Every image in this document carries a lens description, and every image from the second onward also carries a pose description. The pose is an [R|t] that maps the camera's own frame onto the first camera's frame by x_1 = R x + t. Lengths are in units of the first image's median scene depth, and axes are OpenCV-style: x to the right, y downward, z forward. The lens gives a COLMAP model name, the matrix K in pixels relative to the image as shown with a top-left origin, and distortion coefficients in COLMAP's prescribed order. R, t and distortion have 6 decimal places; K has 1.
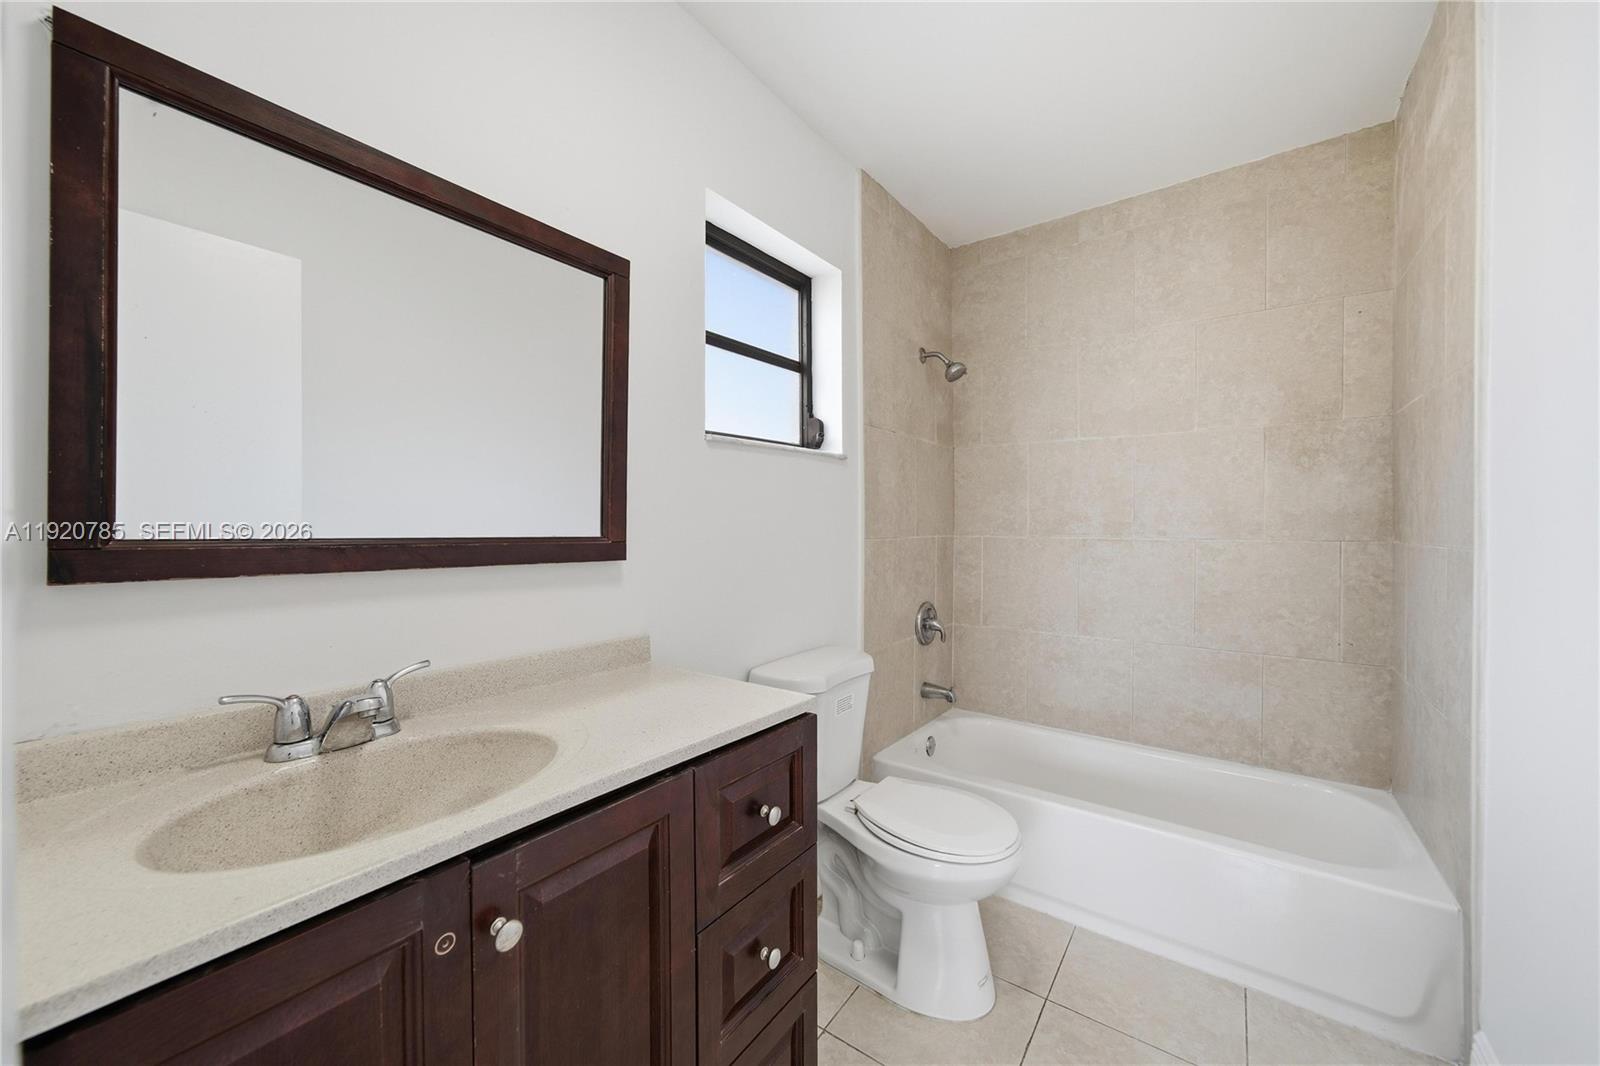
lens RADIAL K [[594.1, 0, 800.0], [0, 594.1, 533.0], [0, 0, 1]] dist [-0.001513, 0.000021]
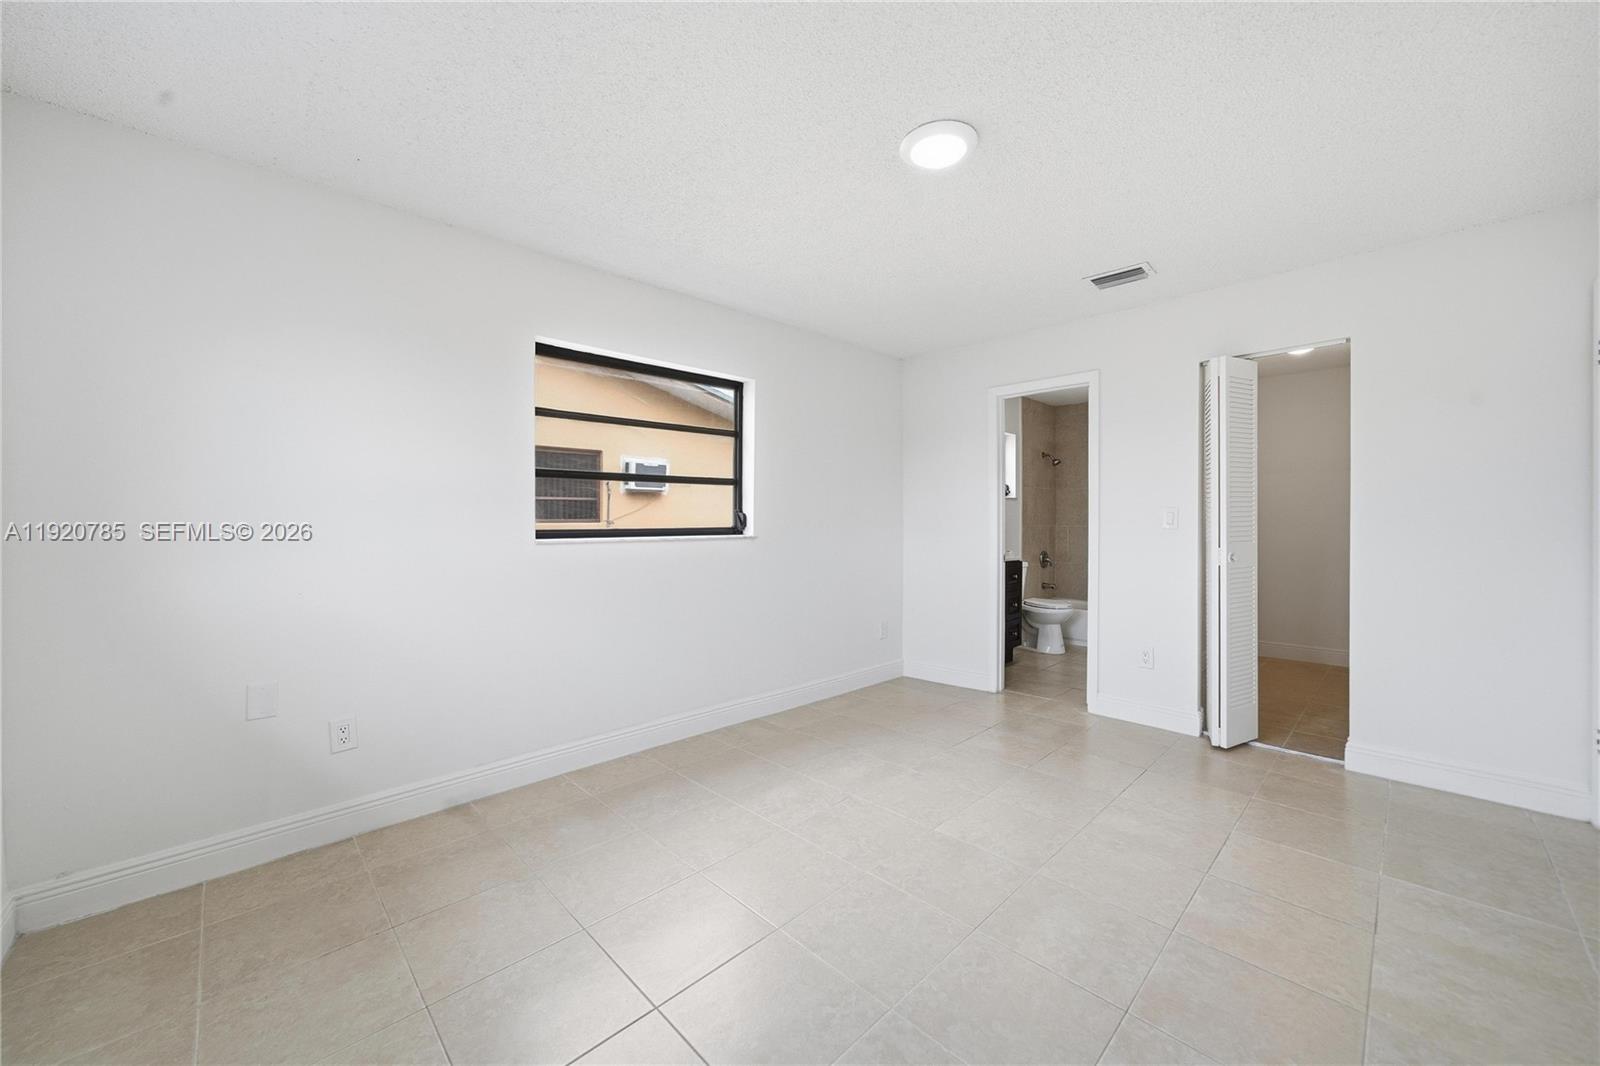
lens RADIAL K [[594.1, 0, 800.0], [0, 594.1, 533.0], [0, 0, 1]] dist [-0.001513, 0.000021]
pose [[0.986190, 0.000924, -0.165617, -0.419109], [0.001883, 0.999857, 0.016788, -0.009470], [0.165609, -0.016868, 0.986047, -1.768705]]
